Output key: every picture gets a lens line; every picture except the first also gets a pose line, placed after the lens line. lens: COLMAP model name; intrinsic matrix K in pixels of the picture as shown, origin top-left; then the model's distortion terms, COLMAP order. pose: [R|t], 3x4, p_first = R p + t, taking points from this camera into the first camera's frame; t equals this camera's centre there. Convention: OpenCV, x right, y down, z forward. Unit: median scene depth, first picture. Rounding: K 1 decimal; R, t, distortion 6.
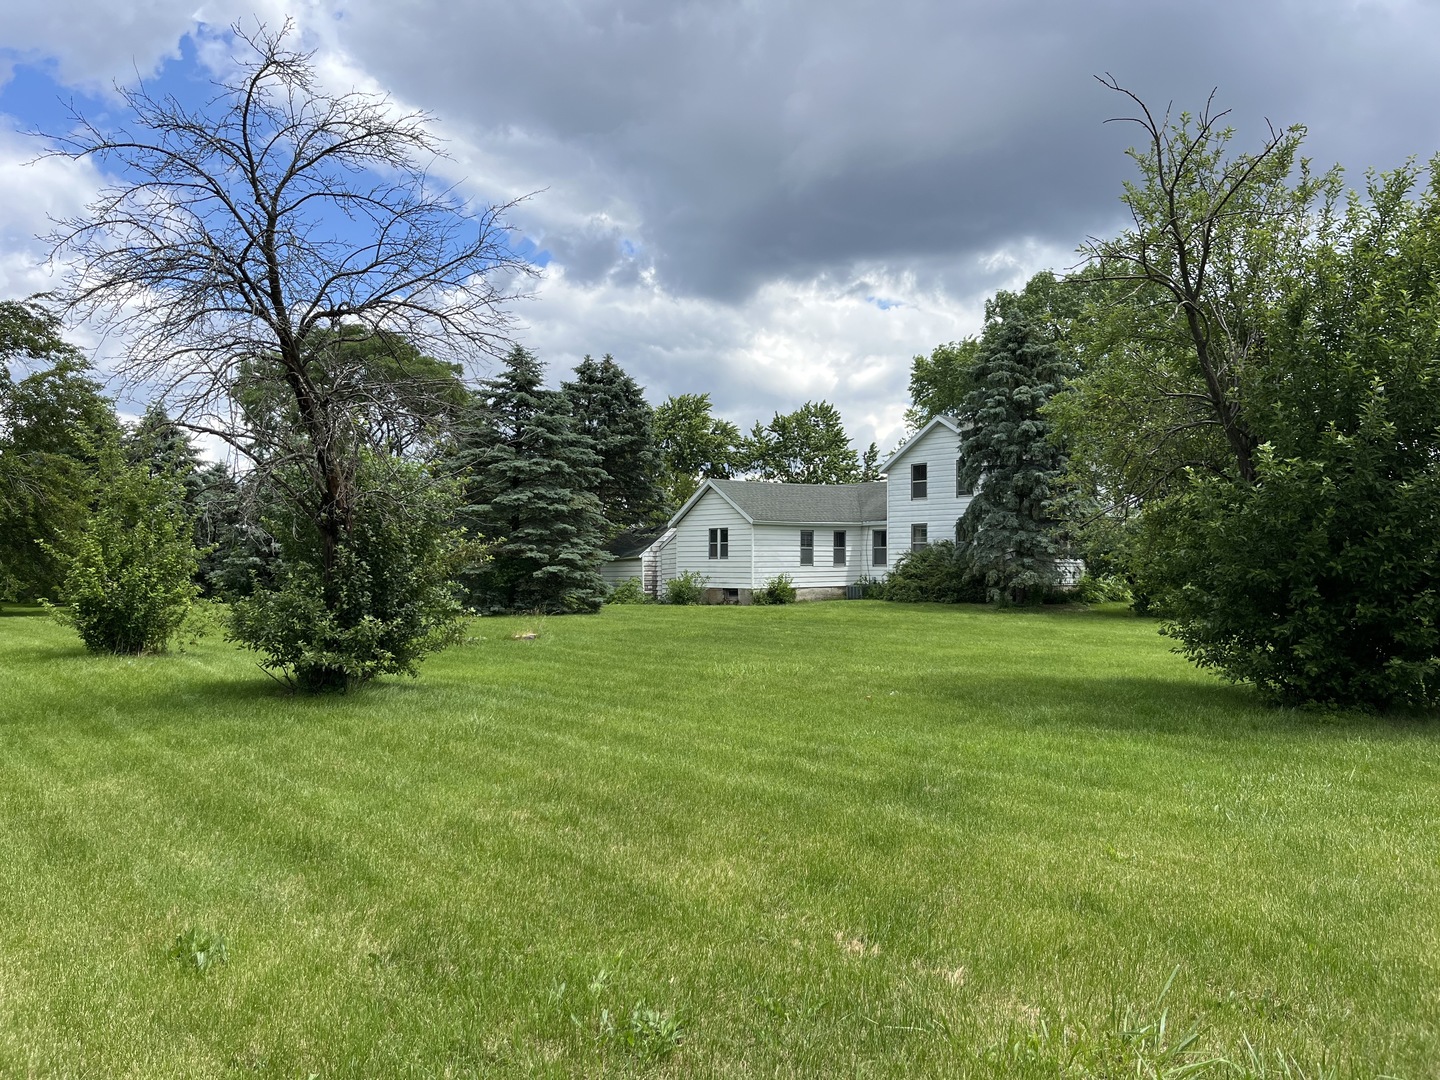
lens RADIAL K [[1091.1, 0, 720.0], [0, 1091.1, 540.0], [0, 0, 1]] dist [0.061042, -0.111558]
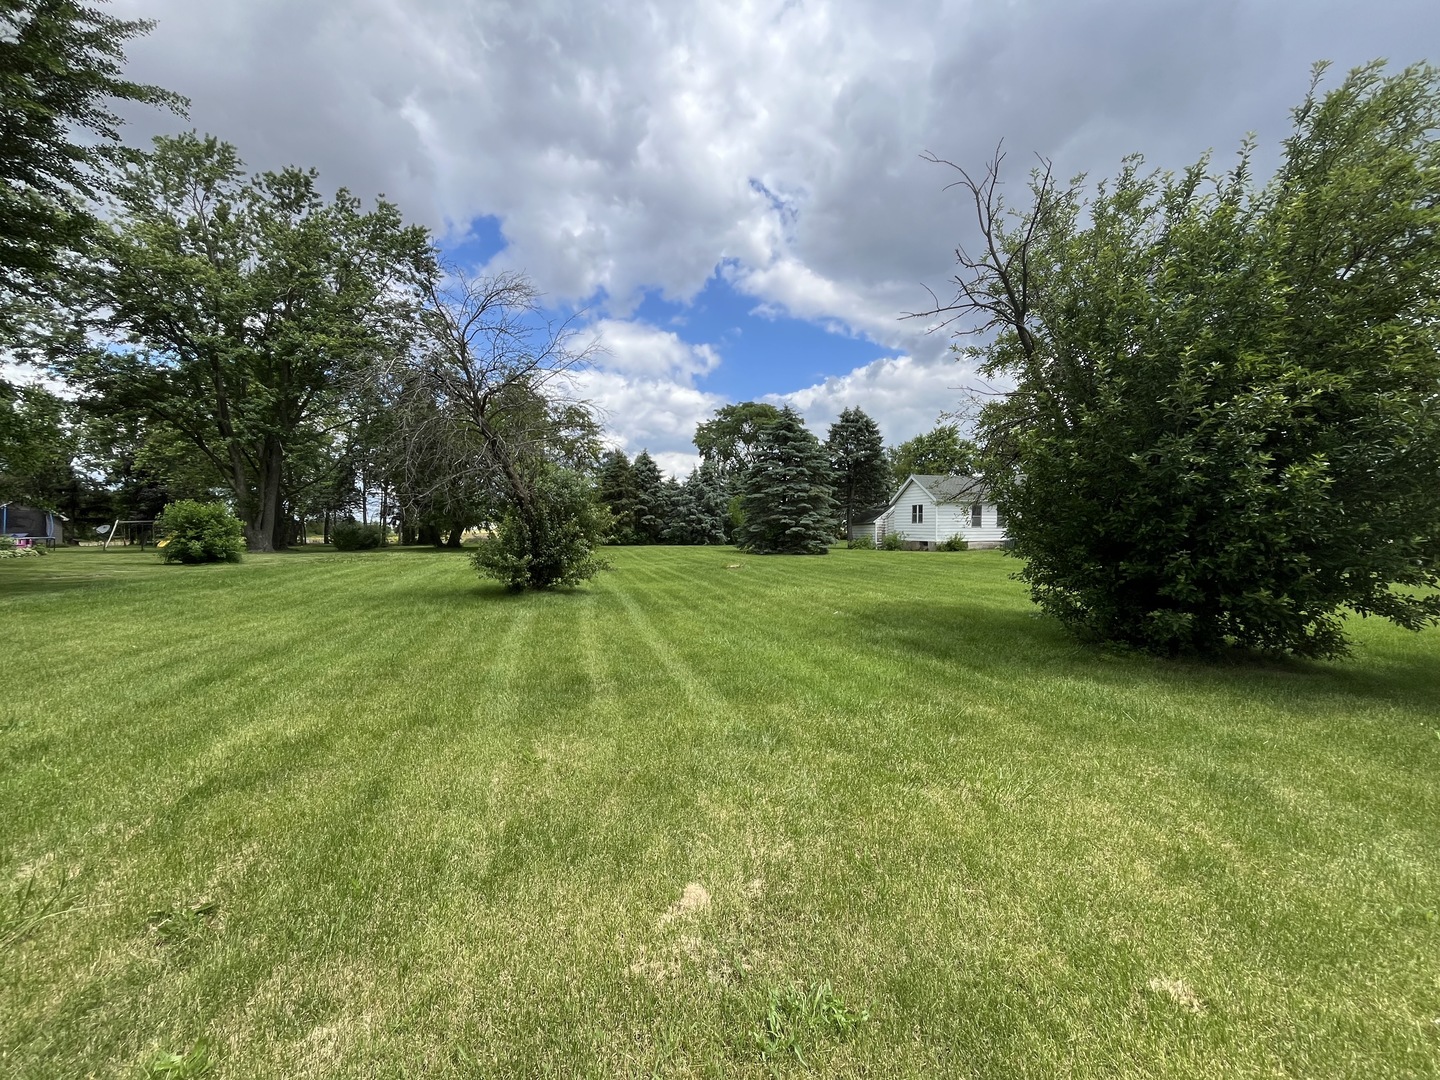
lens RADIAL K [[586.0, 0, 720.0], [0, 586.0, 540.0], [0, 0, 1]] dist [0.030892, 0.000049]
pose [[0.898721, 0.012097, -0.438354, 0.121470], [0.007793, 0.999021, 0.043547, 0.001242], [0.438452, -0.042553, 0.897747, 0.064475]]
